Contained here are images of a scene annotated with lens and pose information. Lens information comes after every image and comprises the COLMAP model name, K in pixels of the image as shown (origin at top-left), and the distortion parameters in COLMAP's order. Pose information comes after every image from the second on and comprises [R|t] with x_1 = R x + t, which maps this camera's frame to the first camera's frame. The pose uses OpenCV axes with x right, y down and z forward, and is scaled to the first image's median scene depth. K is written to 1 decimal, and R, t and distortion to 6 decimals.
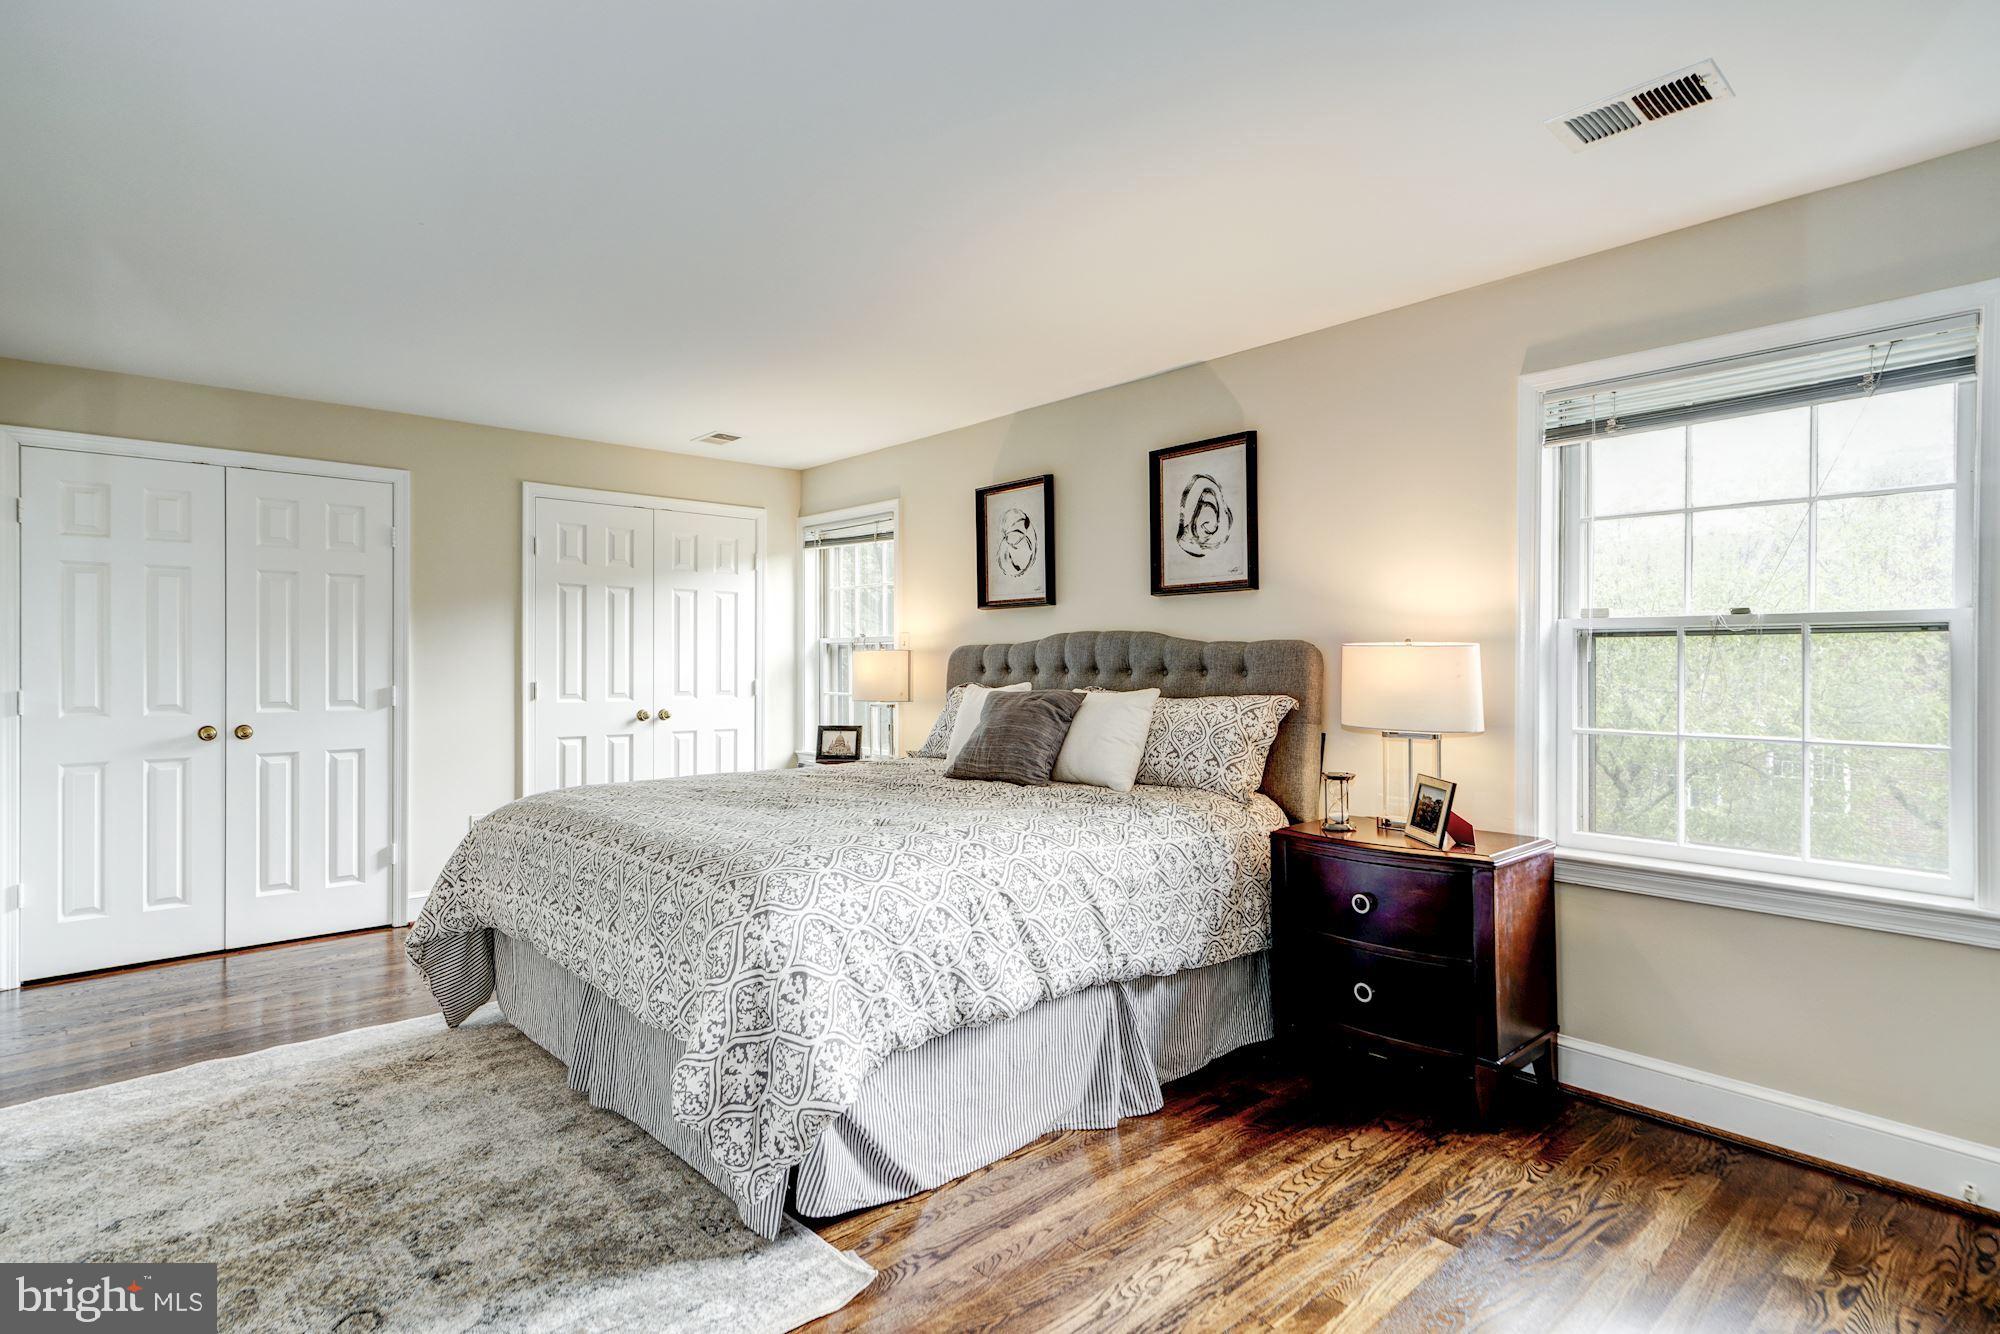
lens RADIAL K [[1023.7, 0, 1006.5], [0, 1023.7, 662.1], [0, 0, 1]] dist [0.007007, 0.002142]
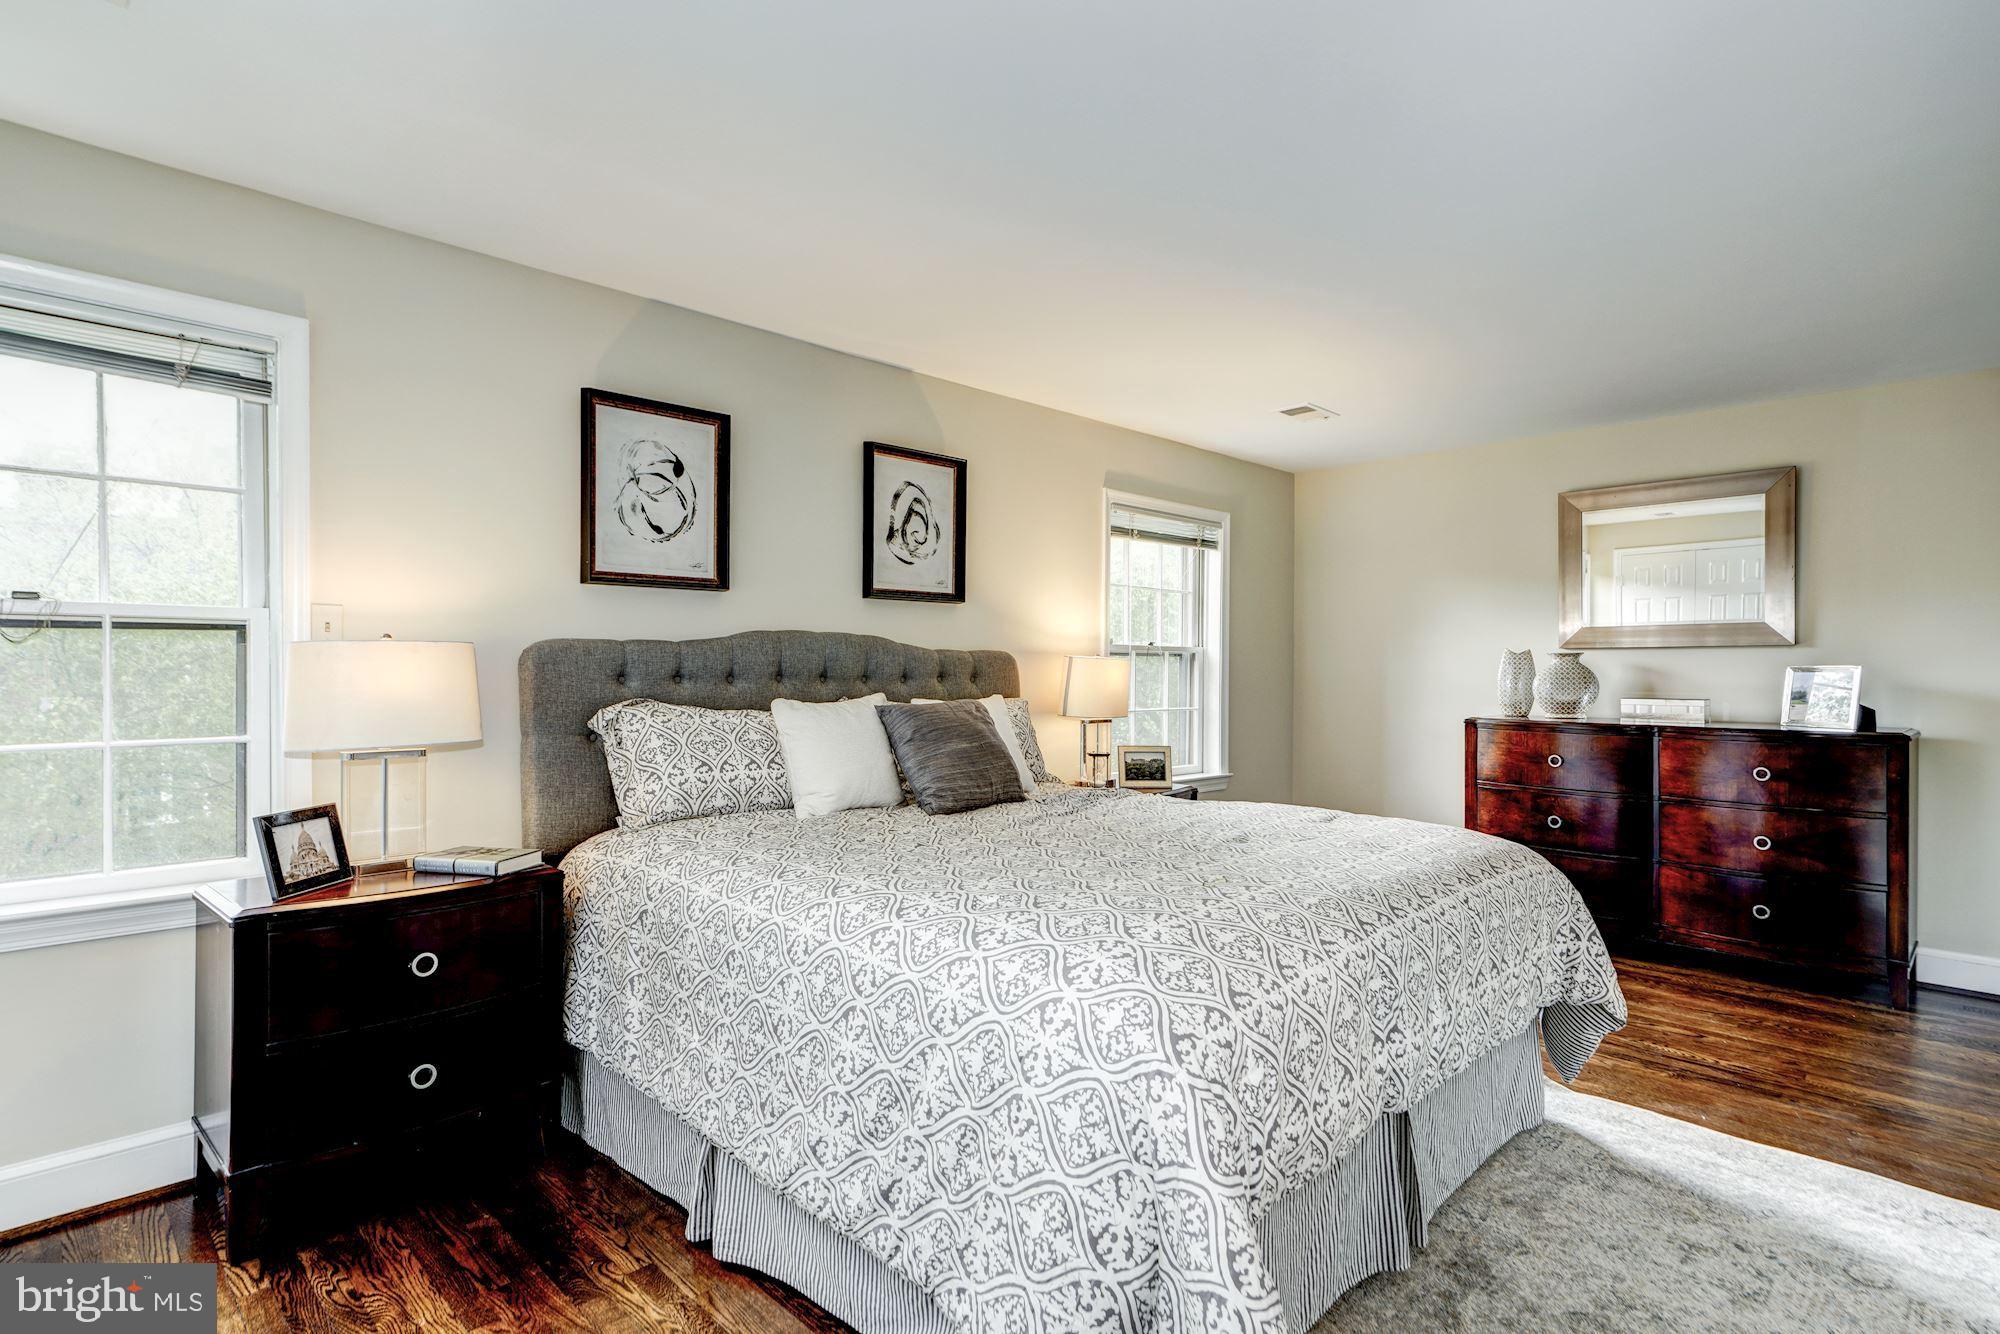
lens RADIAL K [[1023.7, 0, 1048.2], [0, 1023.7, 671.7], [0, 0, 1]] dist [0.007007, 0.002142]
pose [[-0.076563, -0.006223, 0.997045, -0.809587], [-0.011913, 0.999915, 0.005326, -0.004325], [-0.996994, -0.011470, -0.076631, 0.924455]]
